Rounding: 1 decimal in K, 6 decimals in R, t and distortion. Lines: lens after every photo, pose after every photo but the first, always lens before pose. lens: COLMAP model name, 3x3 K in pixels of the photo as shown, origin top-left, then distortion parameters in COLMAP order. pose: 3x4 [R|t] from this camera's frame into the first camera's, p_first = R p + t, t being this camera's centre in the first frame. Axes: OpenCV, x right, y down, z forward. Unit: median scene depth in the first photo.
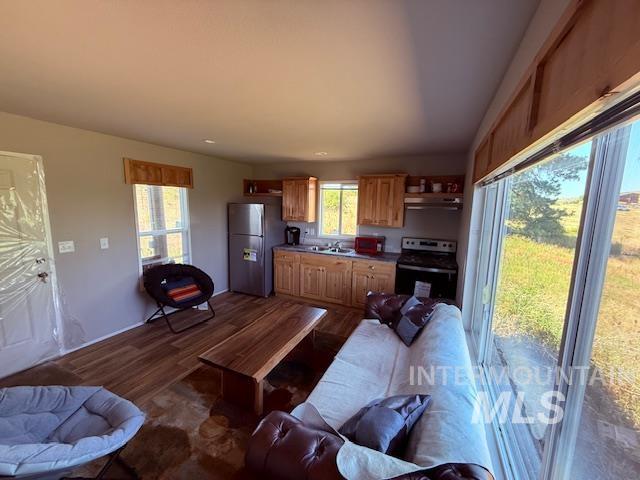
lens RADIAL K [[255.6, 0, 315.9], [0, 255.6, 239.5], [0, 0, 1]] dist [0.004035, 0.000054]
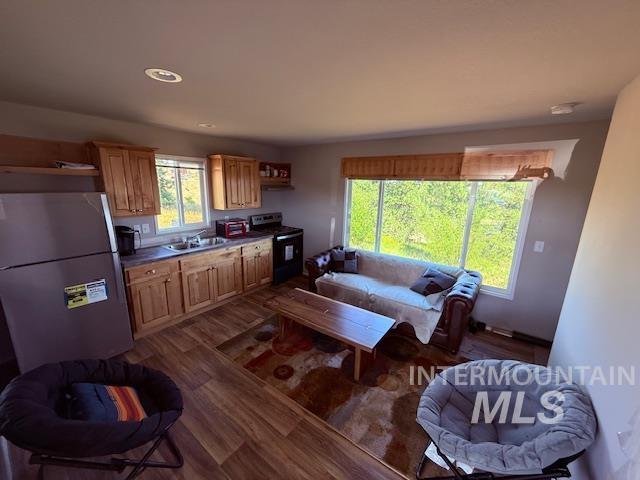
lens RADIAL K [[255.6, 0, 317.6], [0, 255.6, 238.9], [0, 0, 1]] dist [0.004035, 0.000054]
pose [[0.193444, -0.226455, 0.954619, -0.761278], [0.112106, 0.971727, 0.207796, -0.121059], [-0.974685, 0.066822, 0.213362, 0.524216]]
